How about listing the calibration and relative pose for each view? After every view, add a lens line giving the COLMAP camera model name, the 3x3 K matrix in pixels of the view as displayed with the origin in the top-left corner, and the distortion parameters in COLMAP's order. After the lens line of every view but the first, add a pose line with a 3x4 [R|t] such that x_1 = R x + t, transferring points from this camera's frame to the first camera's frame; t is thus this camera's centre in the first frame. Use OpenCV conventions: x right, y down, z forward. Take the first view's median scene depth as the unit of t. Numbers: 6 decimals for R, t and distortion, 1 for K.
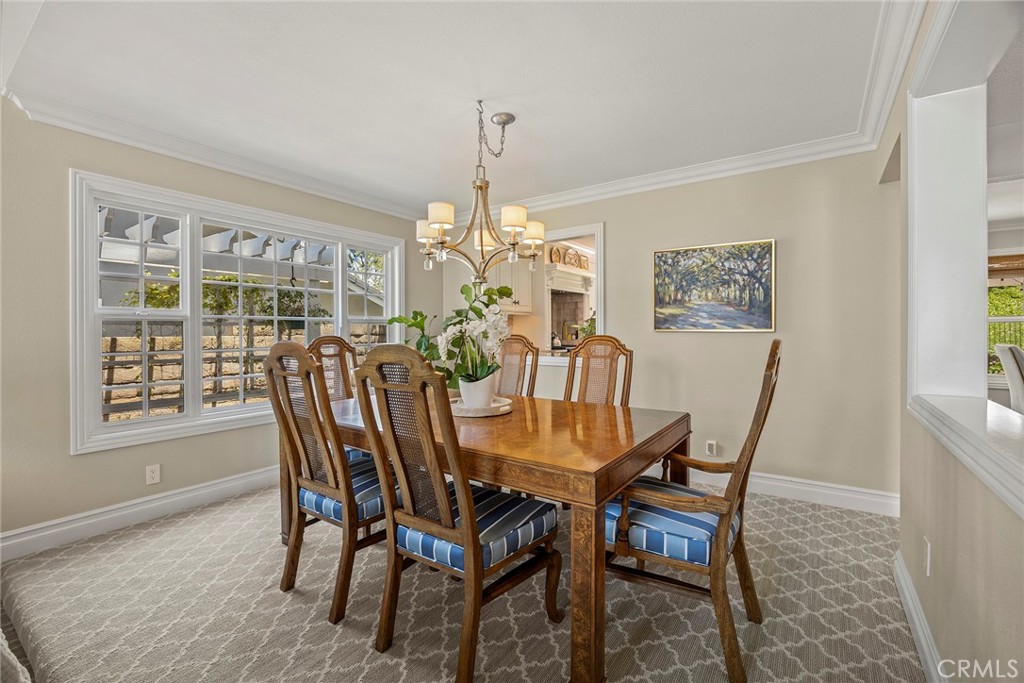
lens RADIAL K [[451.3, 0, 513.8], [0, 451.3, 333.3], [0, 0, 1]] dist [-0.010717, 0.000287]
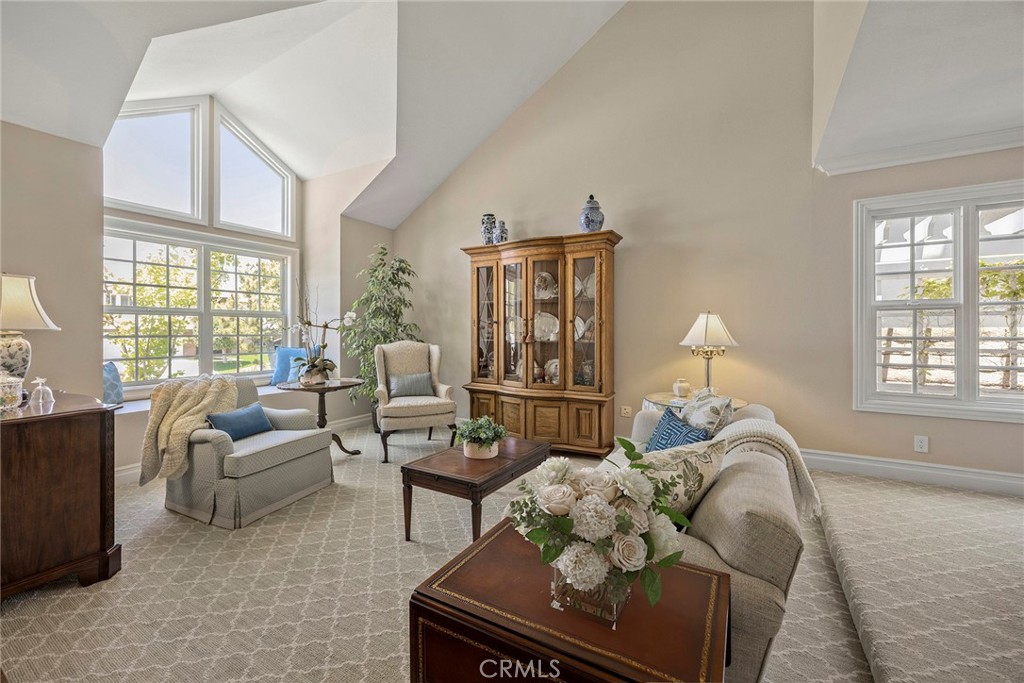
lens RADIAL K [[404.5, 0, 518.6], [0, 404.5, 334.3], [0, 0, 1]] dist [0.002173, 0.000401]
pose [[0.083708, 0.009133, -0.996448, 0.131103], [-0.000753, 0.999958, 0.009102, 0.025070], [0.996490, -0.000012, 0.083711, -0.105808]]
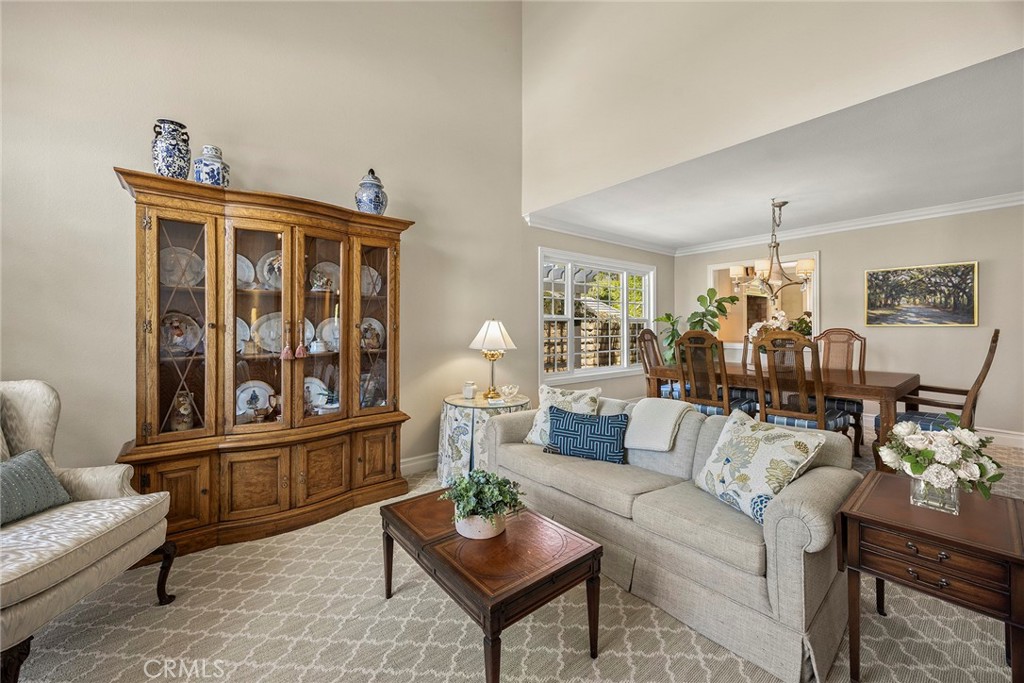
lens RADIAL K [[404.5, 0, 512.7], [0, 404.5, 330.6], [0, 0, 1]] dist [0.002173, 0.000401]
pose [[0.960853, -0.000725, -0.277058, -0.466773], [0.001303, 0.999997, 0.001901, 0.006785], [0.277056, -0.002188, 0.960851, -0.631476]]
